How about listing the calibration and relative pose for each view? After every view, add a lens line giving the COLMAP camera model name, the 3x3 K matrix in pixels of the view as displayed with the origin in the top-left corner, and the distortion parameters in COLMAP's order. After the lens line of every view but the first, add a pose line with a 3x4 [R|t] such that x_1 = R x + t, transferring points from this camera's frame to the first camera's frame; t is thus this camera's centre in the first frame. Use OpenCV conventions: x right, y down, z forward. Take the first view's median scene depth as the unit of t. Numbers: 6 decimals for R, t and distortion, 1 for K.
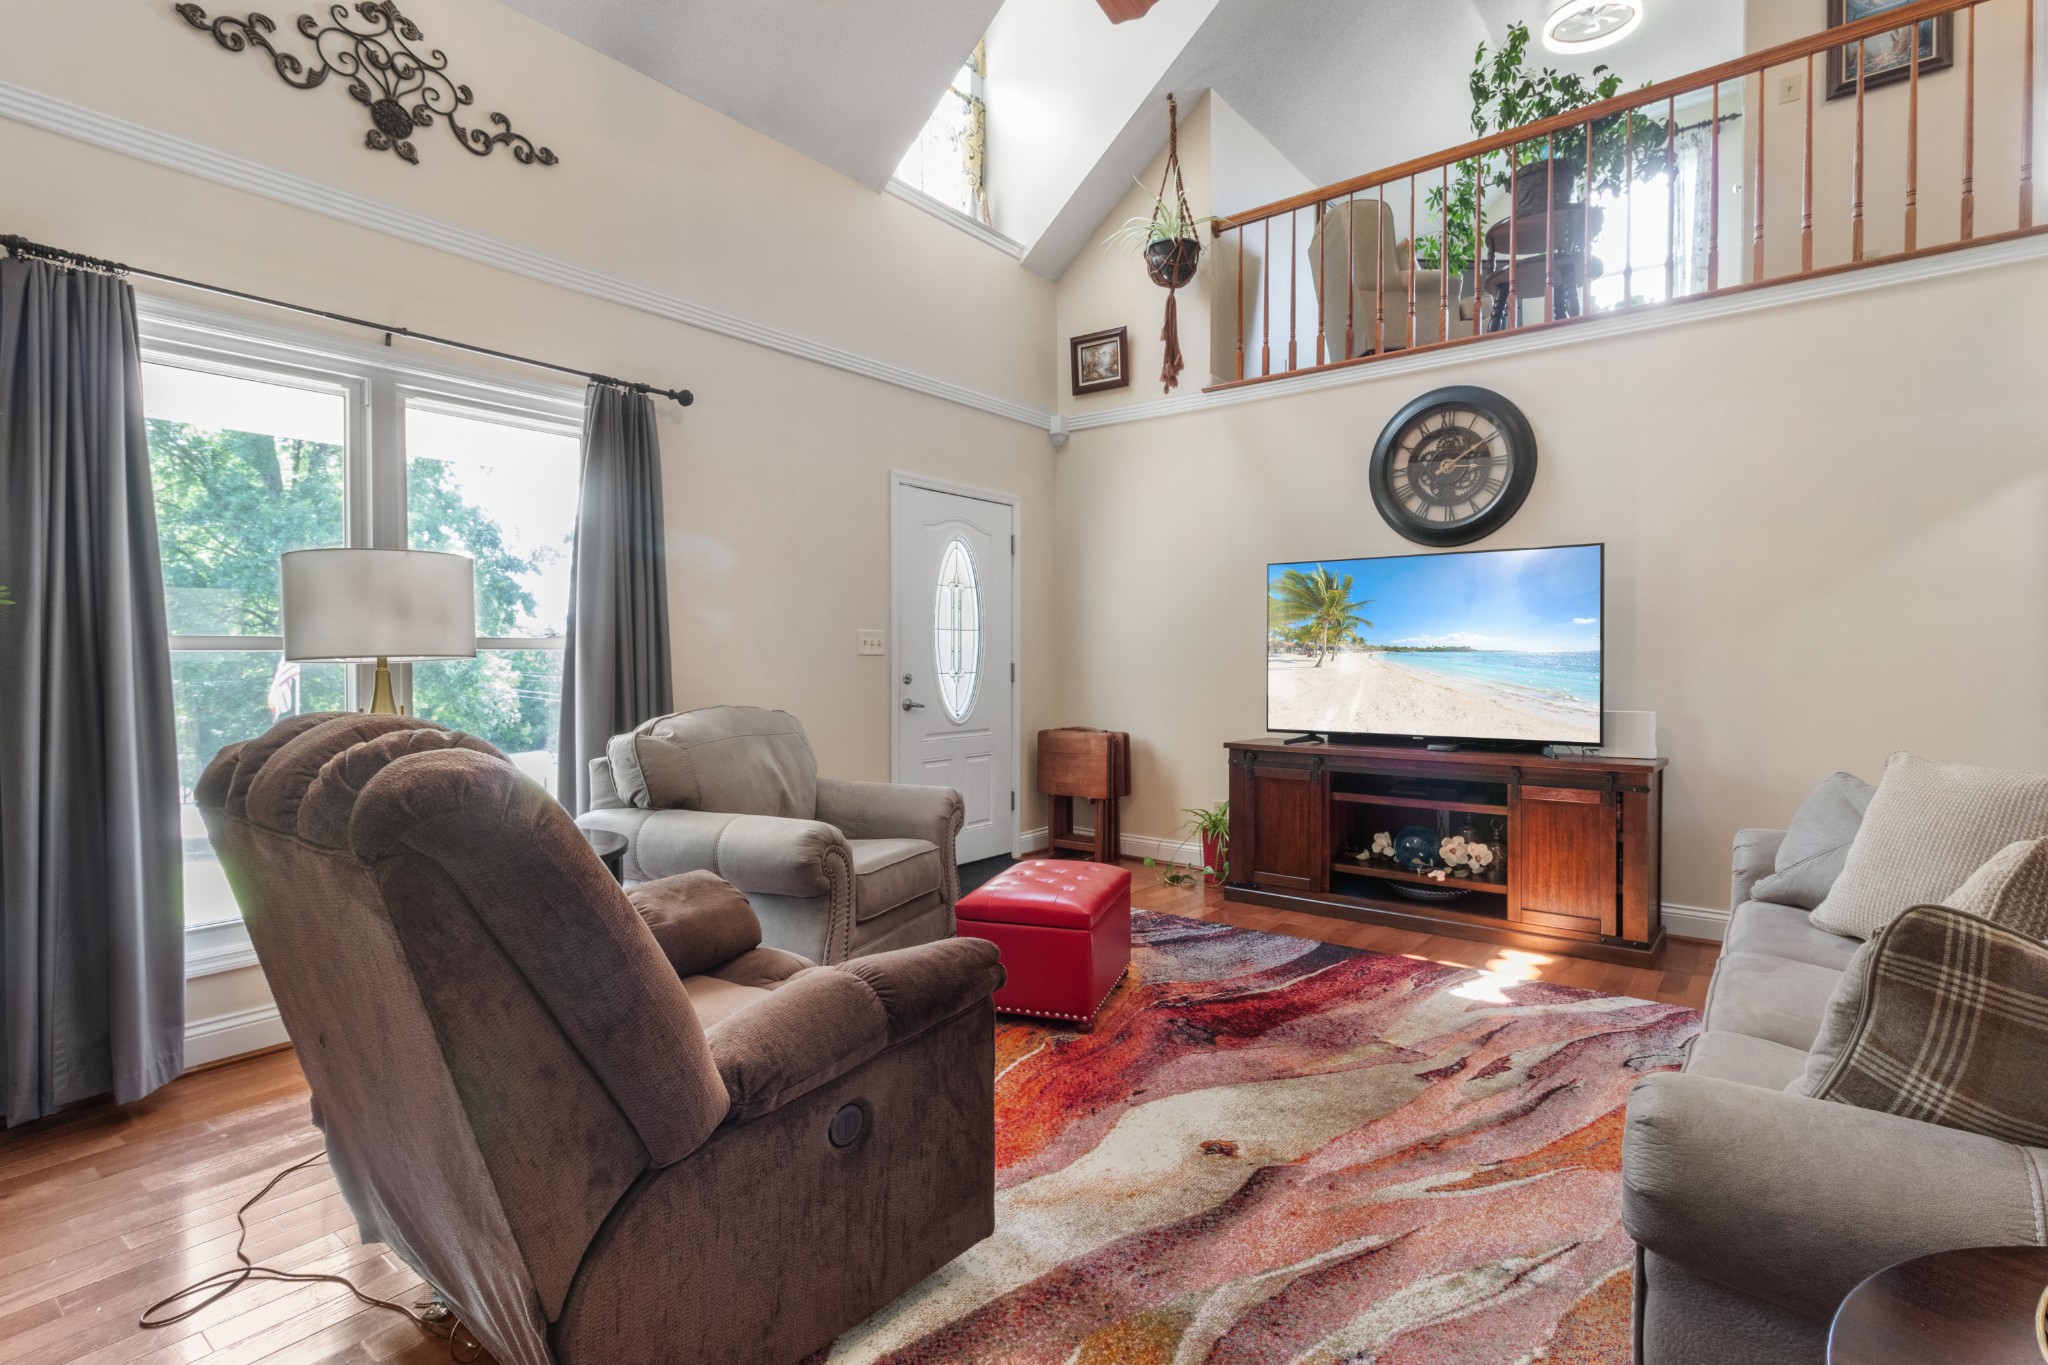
lens RADIAL K [[955.1, 0, 1020.8], [0, 955.1, 675.2], [0, 0, 1]] dist [-0.003737, 0.001440]
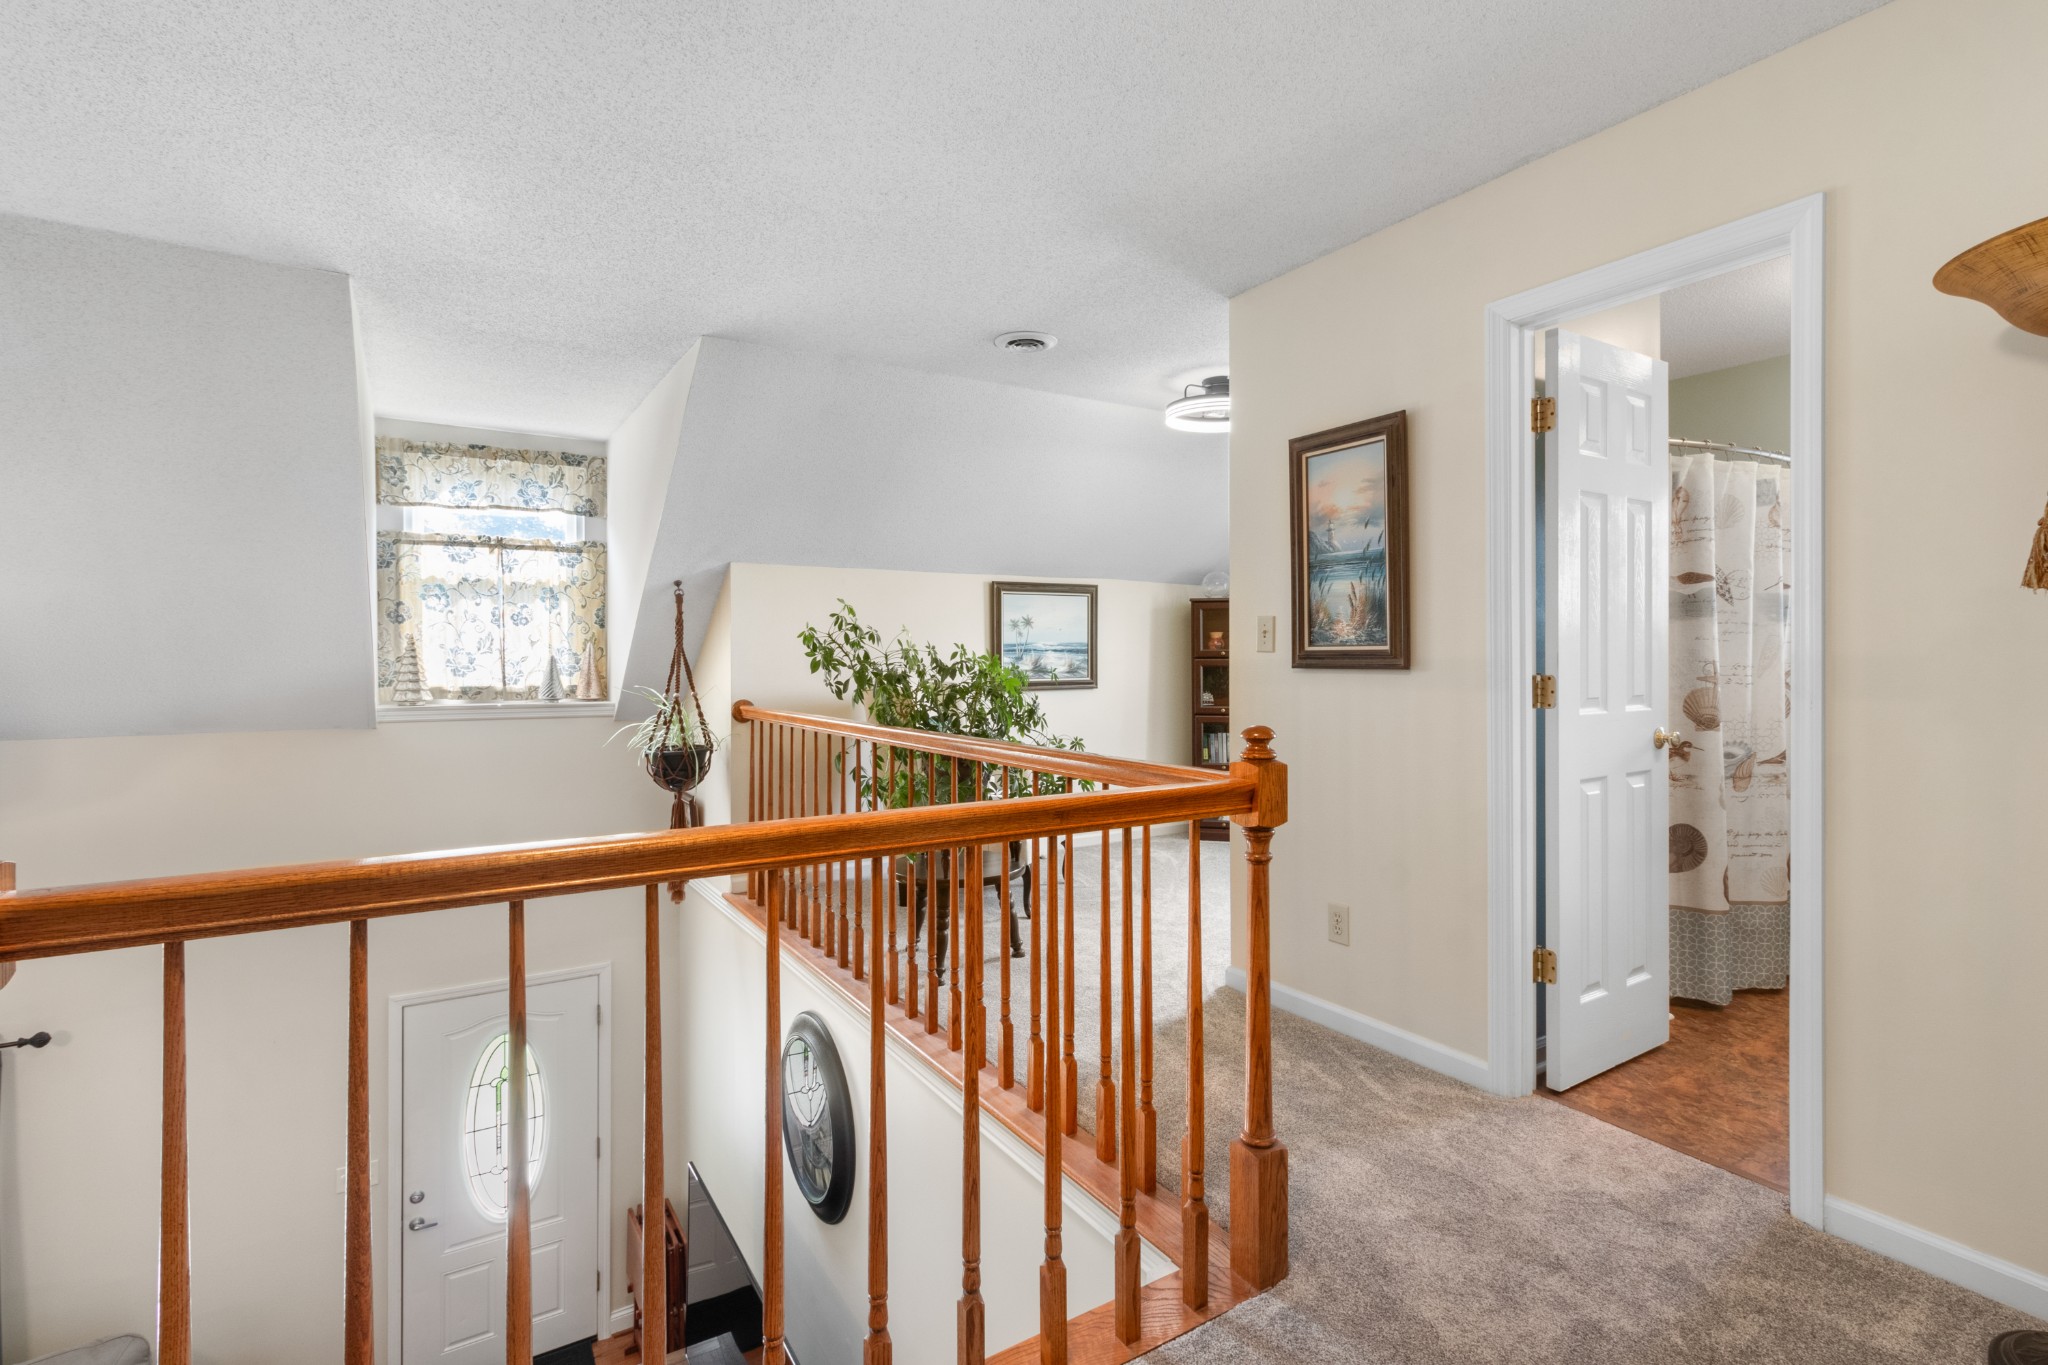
lens RADIAL K [[955.1, 0, 1026.8], [0, 955.1, 674.8], [0, 0, 1]] dist [-0.003737, 0.001440]
pose [[0.946233, 0.002027, -0.323480, 0.815339], [-0.007208, 0.999864, -0.014819, -0.538927], [0.323406, 0.016354, 0.946119, 0.258678]]
